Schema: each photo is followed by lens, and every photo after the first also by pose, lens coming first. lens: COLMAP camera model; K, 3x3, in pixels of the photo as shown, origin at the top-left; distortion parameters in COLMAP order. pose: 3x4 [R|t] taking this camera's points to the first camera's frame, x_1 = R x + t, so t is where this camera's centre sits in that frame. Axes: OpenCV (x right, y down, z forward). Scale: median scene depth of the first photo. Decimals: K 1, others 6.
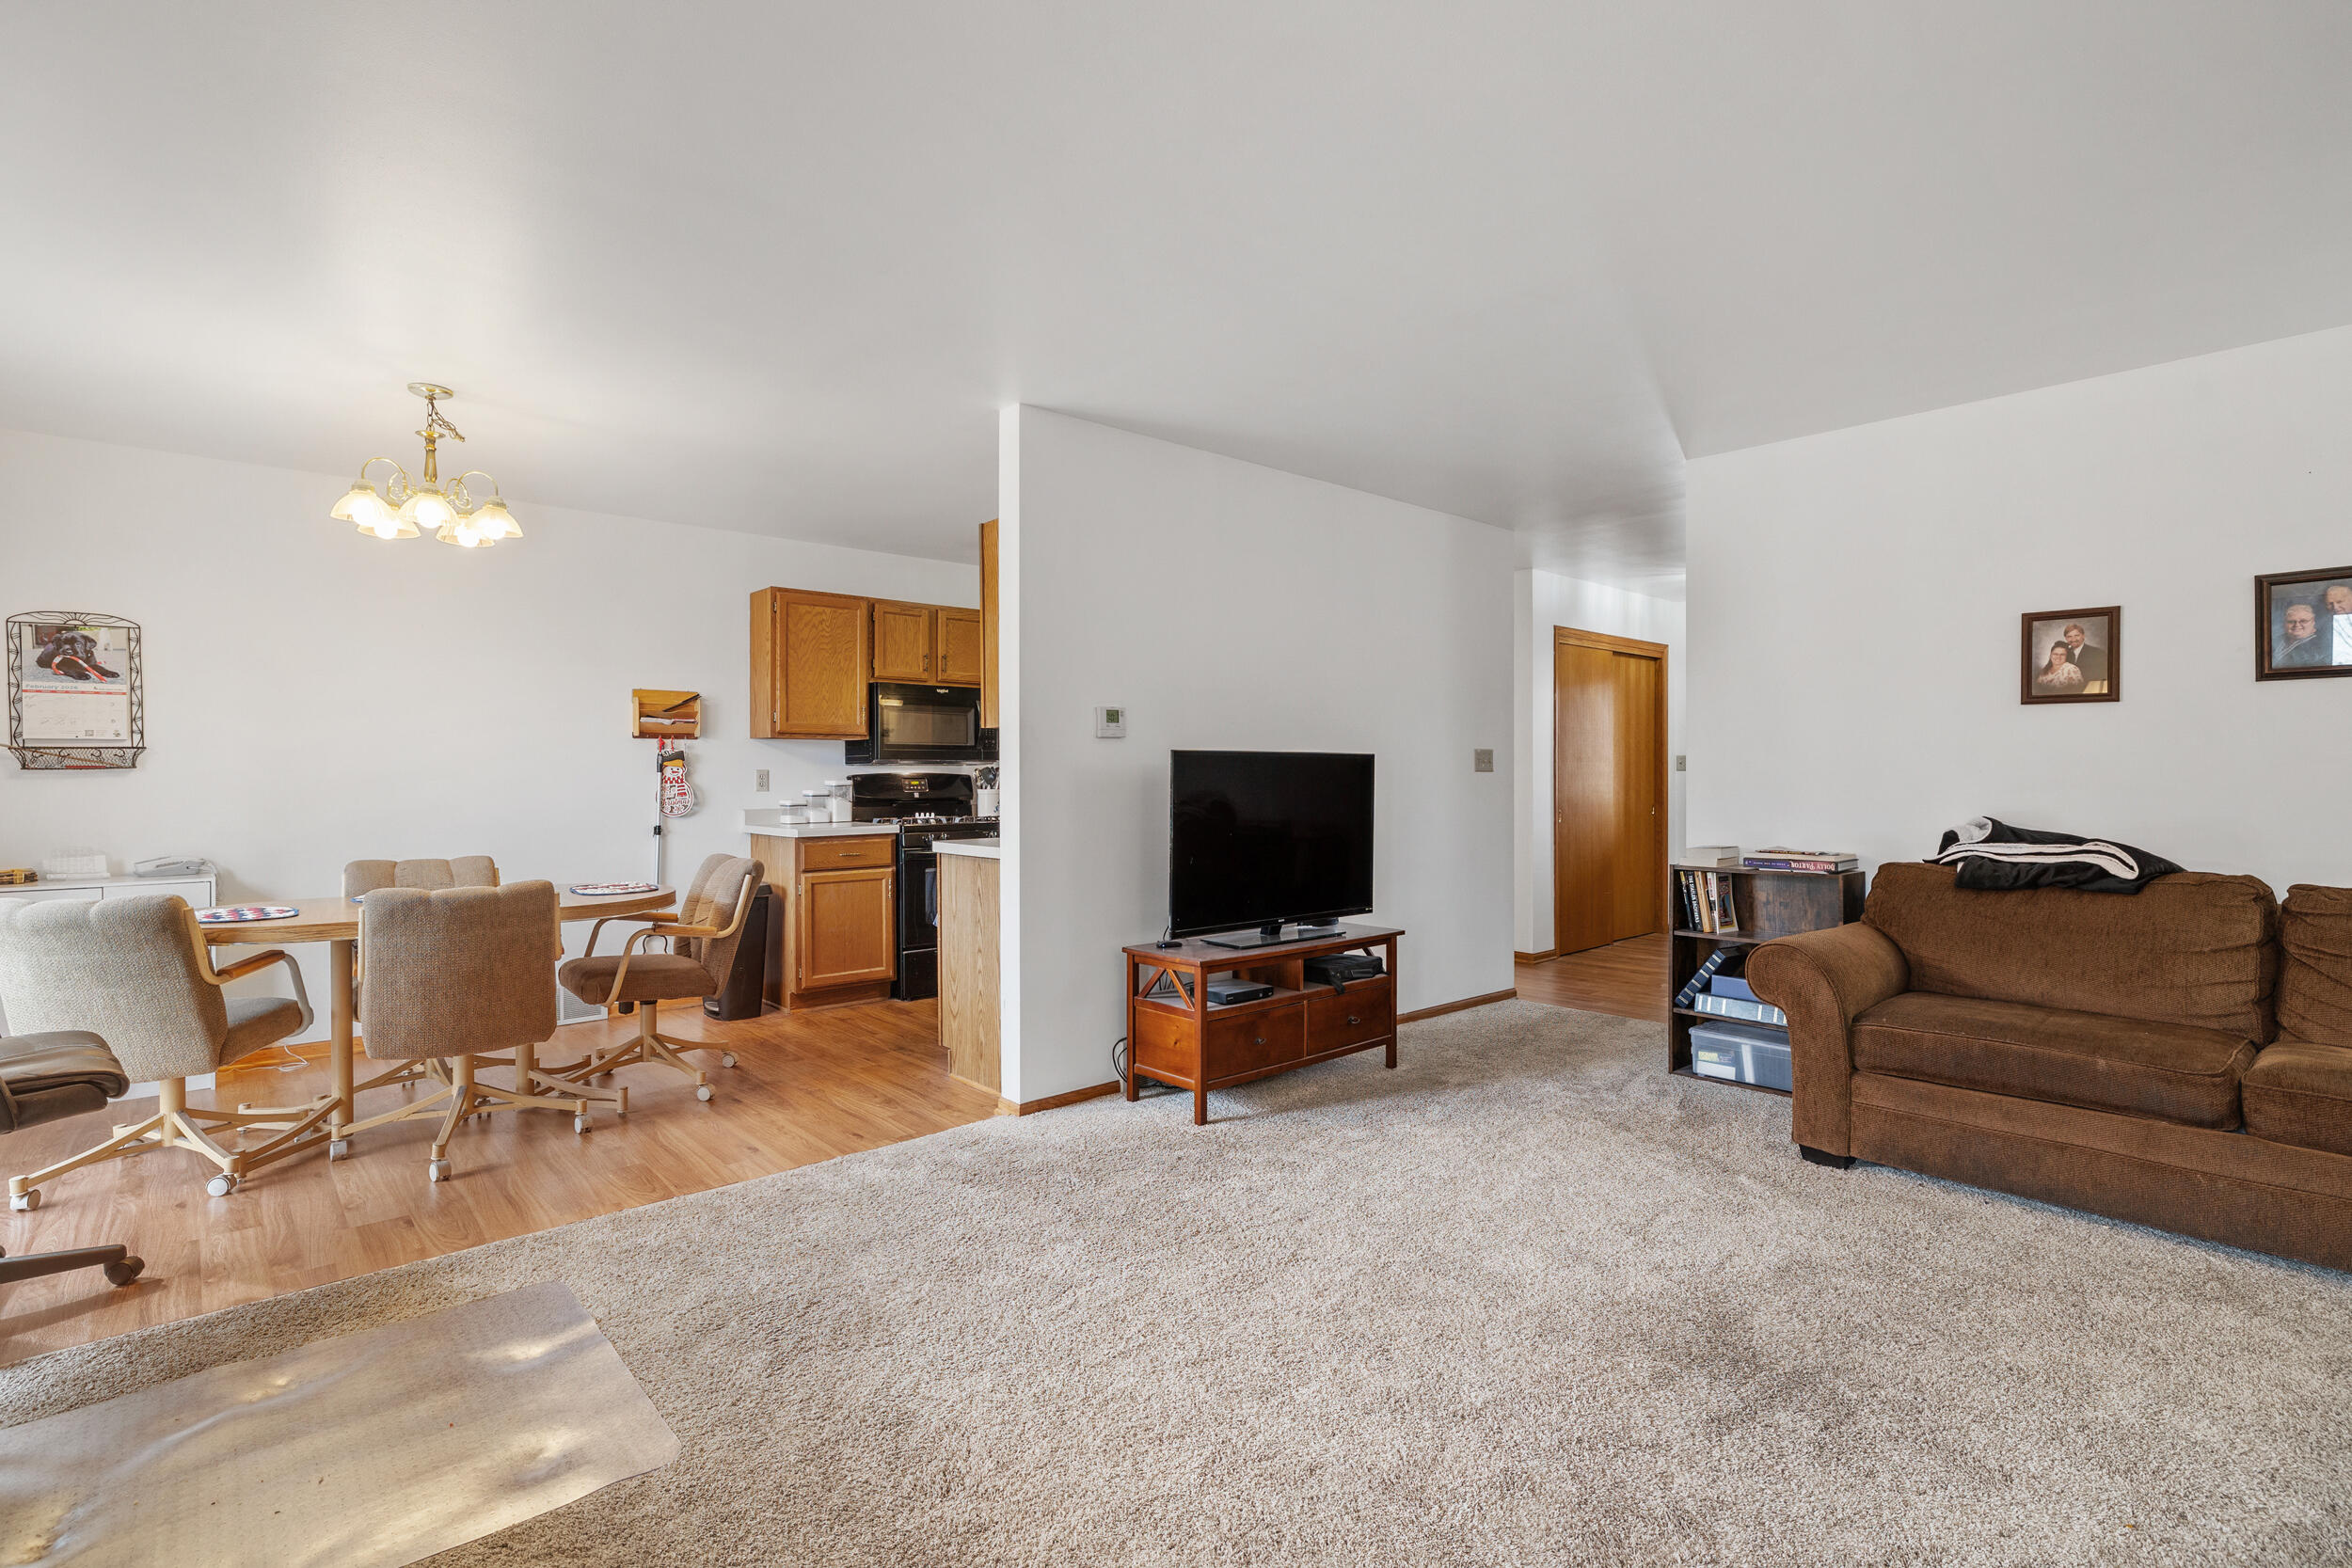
lens RADIAL K [[1153.9, 0, 1180.7], [0, 1153.9, 767.3], [0, 0, 1]] dist [-0.000800, 0.000237]
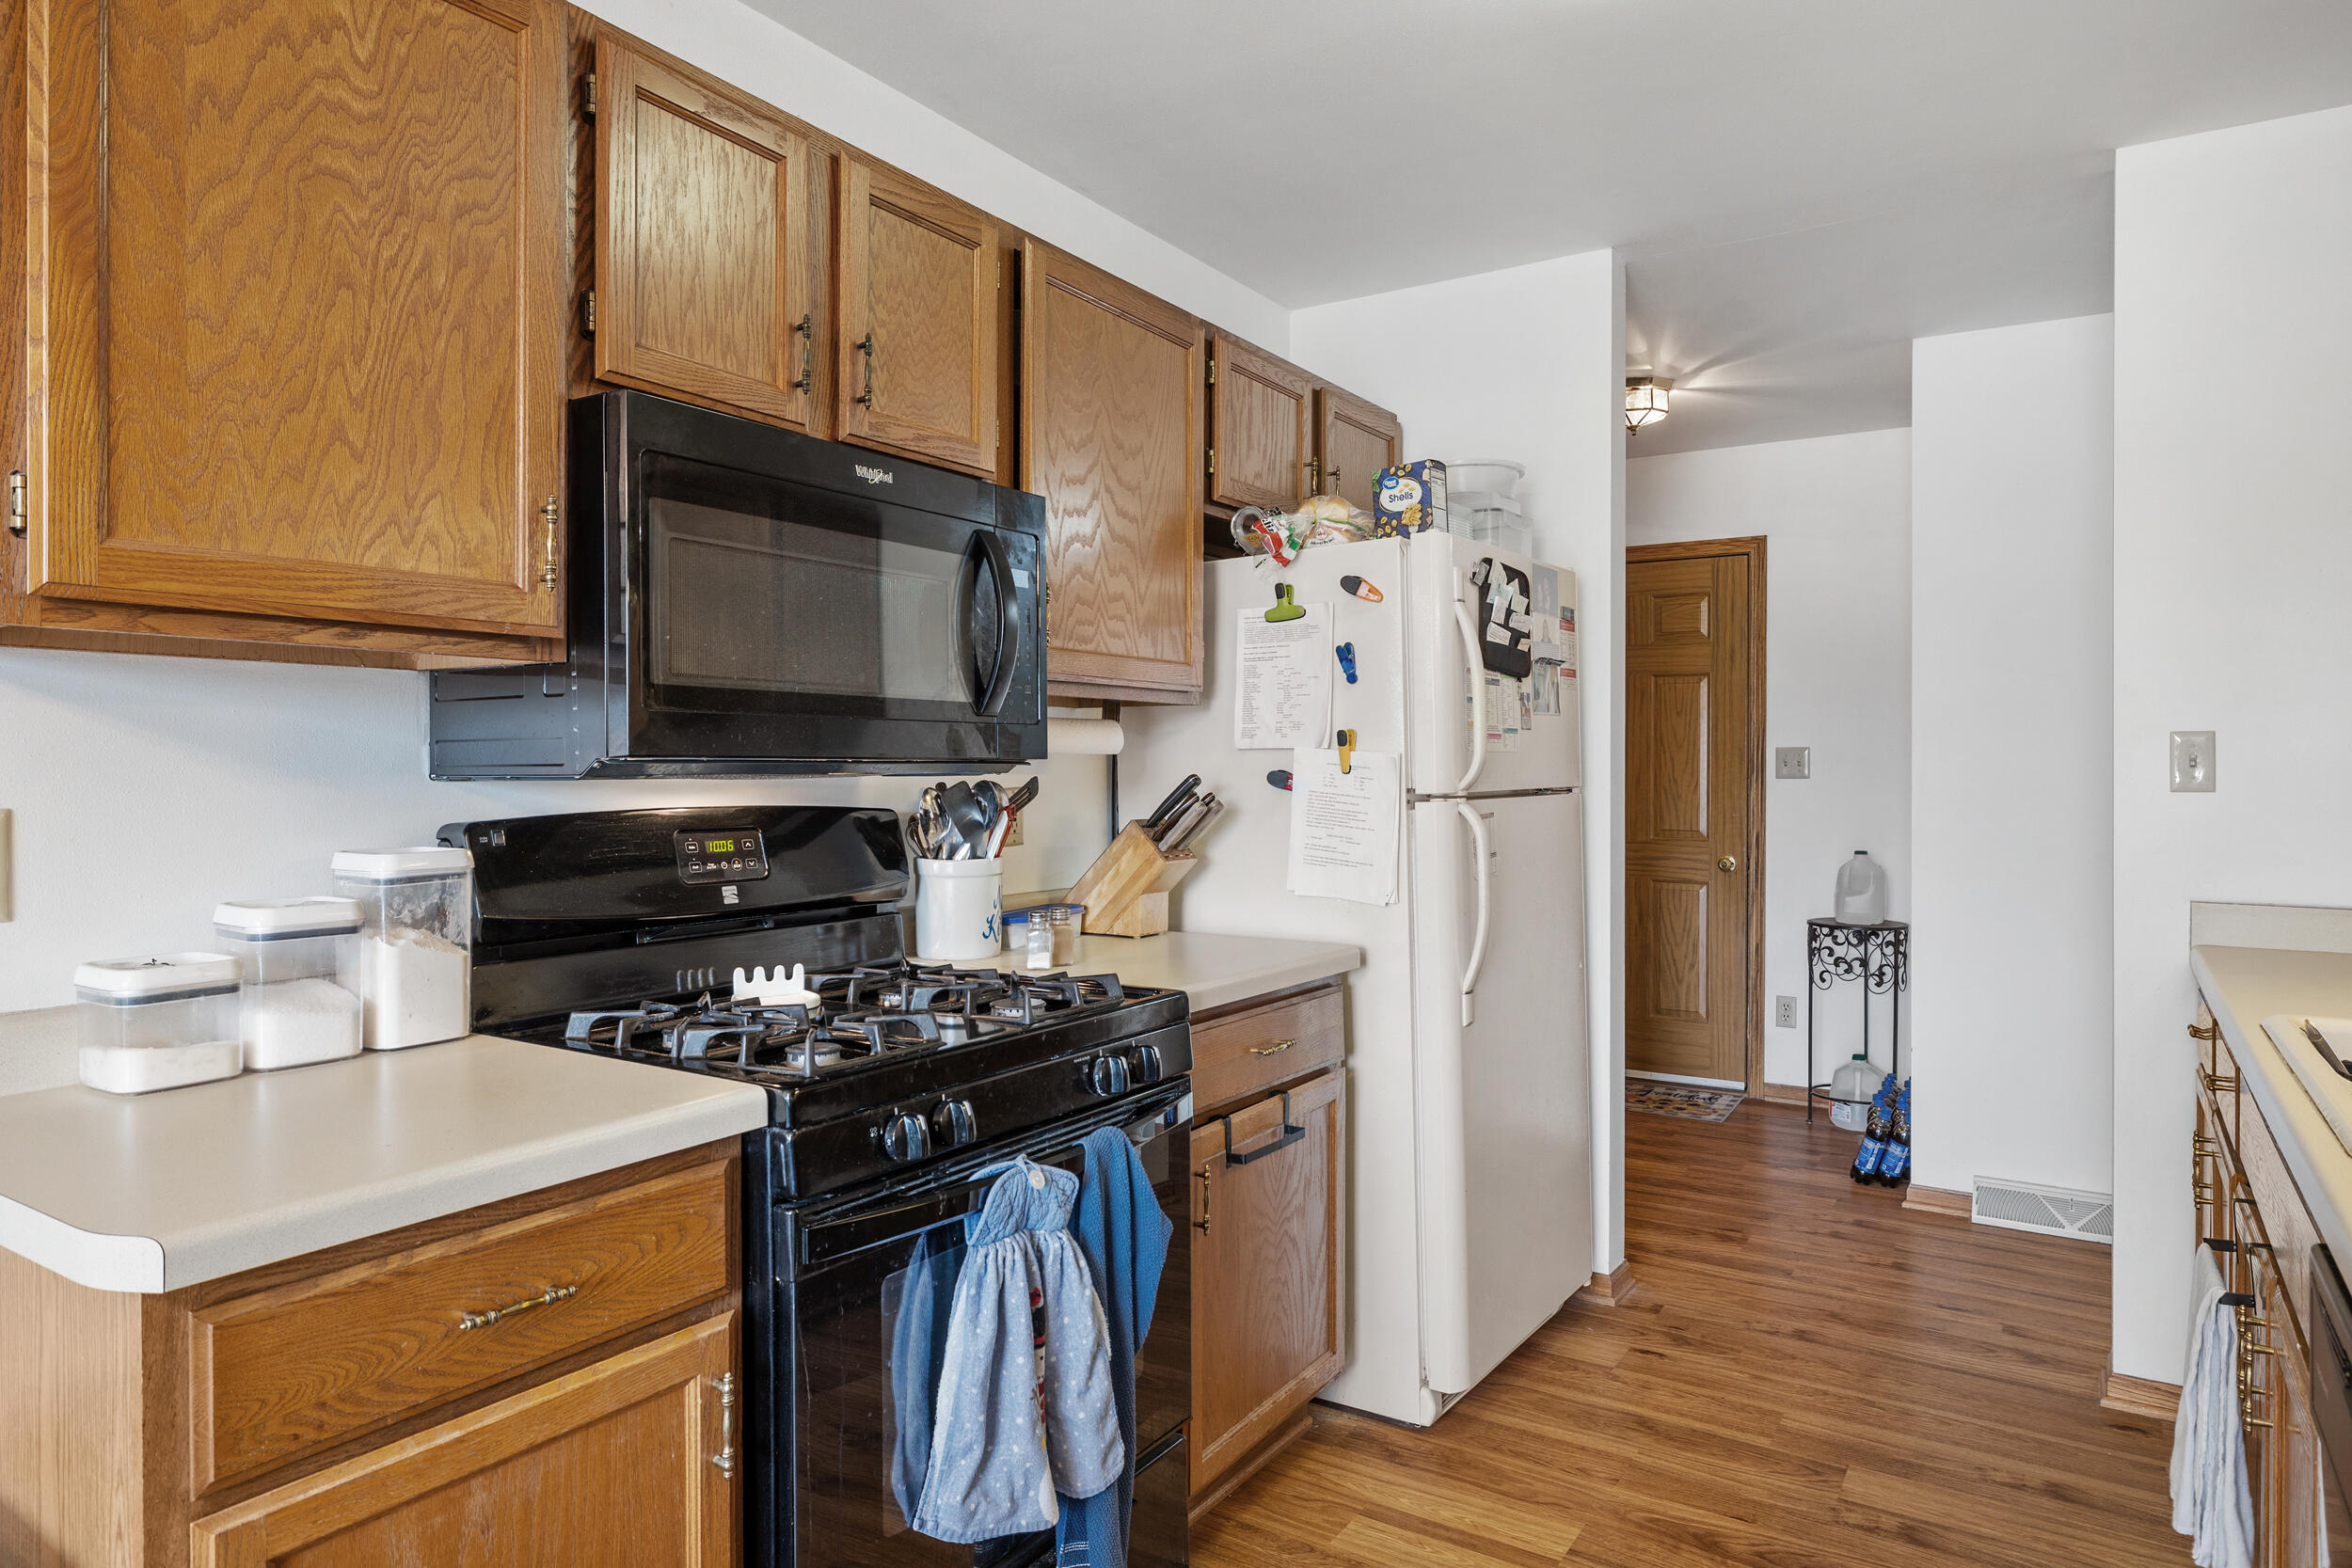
lens RADIAL K [[1420.0, 0, 1186.0], [0, 1420.0, 779.9], [0, 0, 1]] dist [-0.007674, -0.002592]
pose [[0.965186, 0.003639, 0.261541, -0.222290], [-0.008469, 0.999814, 0.017344, -0.007762], [-0.261429, -0.018955, 0.965037, 0.698226]]
